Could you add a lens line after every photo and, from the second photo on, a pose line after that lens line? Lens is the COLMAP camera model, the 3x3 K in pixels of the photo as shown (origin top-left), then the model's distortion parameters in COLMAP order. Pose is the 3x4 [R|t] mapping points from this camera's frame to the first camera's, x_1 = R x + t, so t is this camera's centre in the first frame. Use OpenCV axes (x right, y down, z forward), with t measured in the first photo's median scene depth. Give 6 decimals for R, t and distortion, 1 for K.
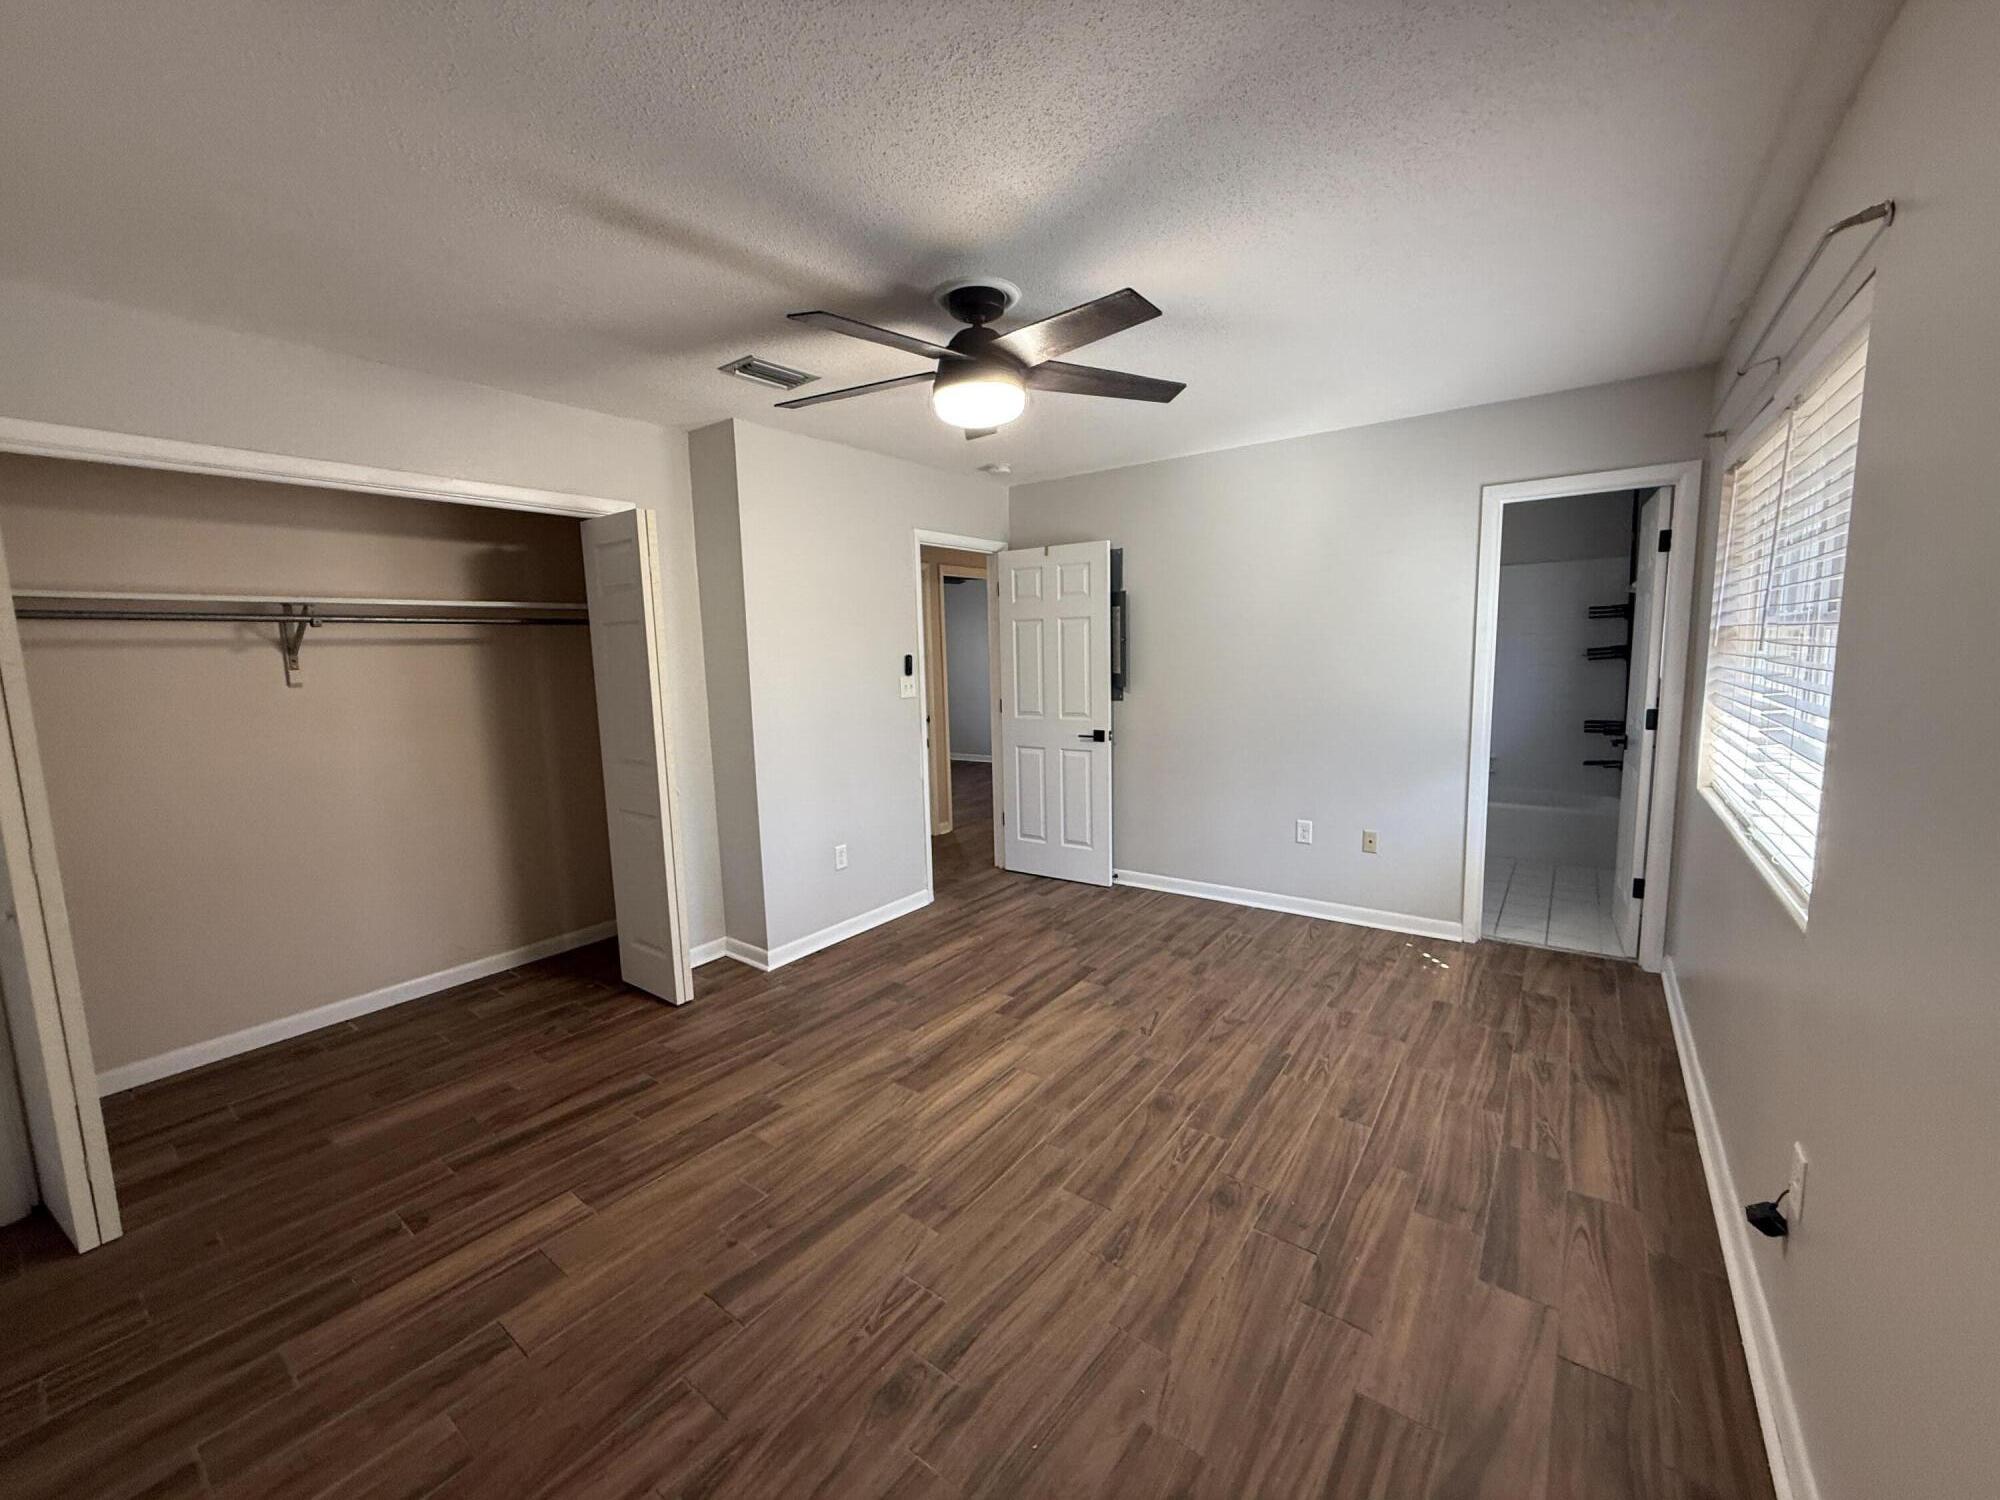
lens RADIAL K [[789.6, 0, 995.1], [0, 789.6, 748.8], [0, 0, 1]] dist [-0.003798, -0.000738]
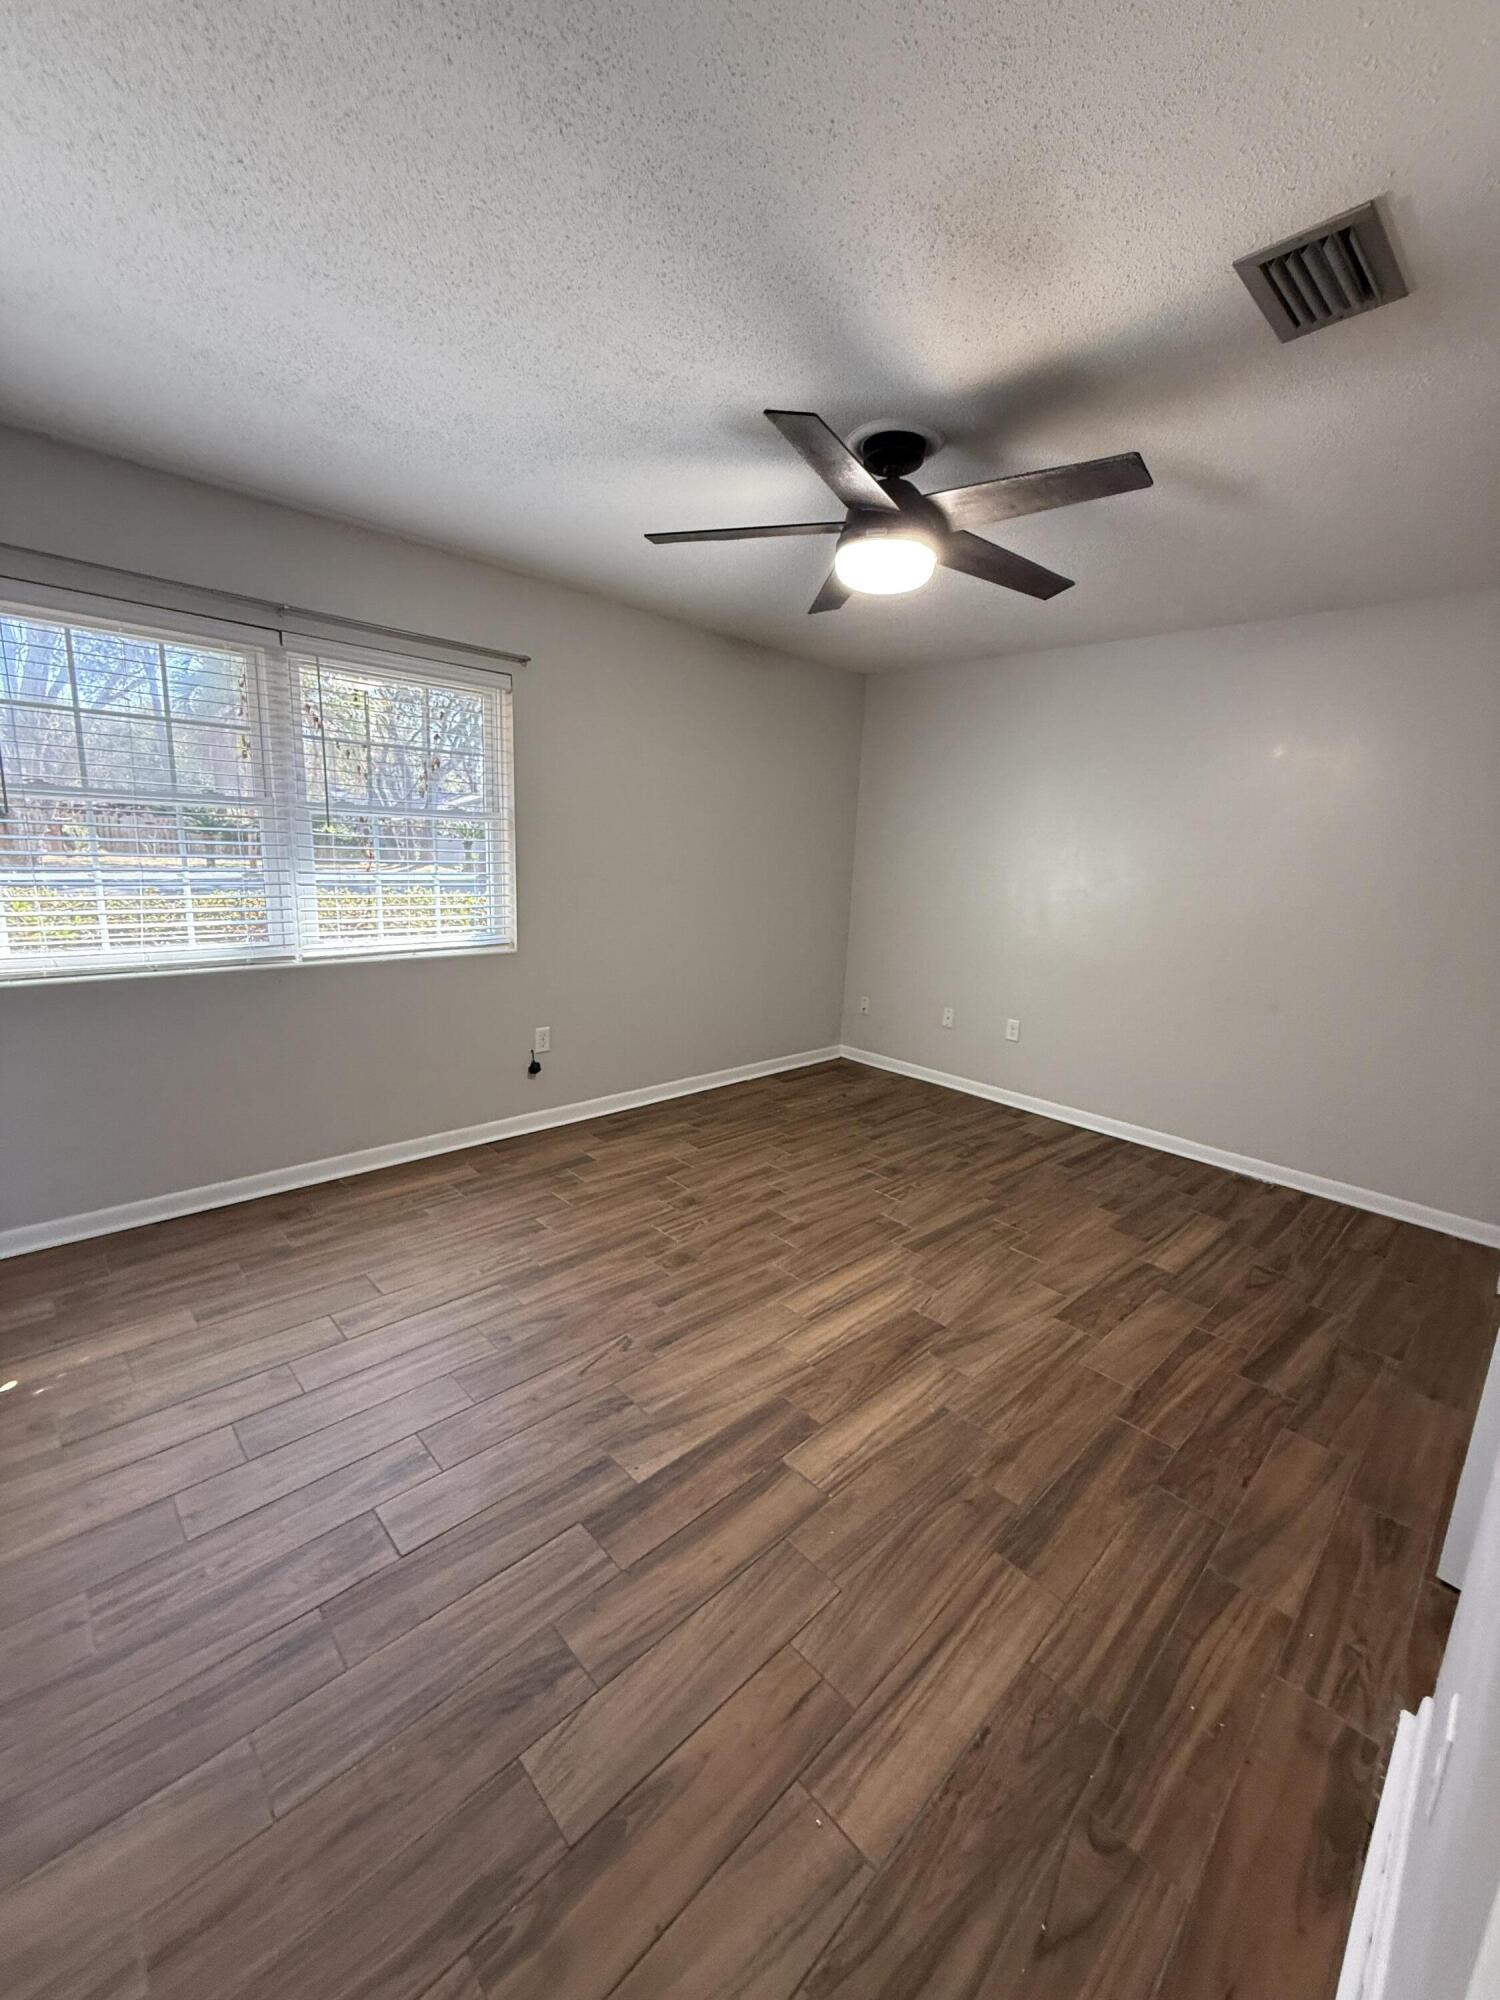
lens RADIAL K [[789.6, 0, 743.7], [0, 789.6, 1001.3], [0, 0, 1]] dist [-0.003798, -0.000738]
pose [[-0.984299, -0.054449, 0.167904, -0.034011], [0.001781, 0.948120, 0.317906, -0.222330], [-0.176503, 0.313214, -0.933137, 1.834647]]
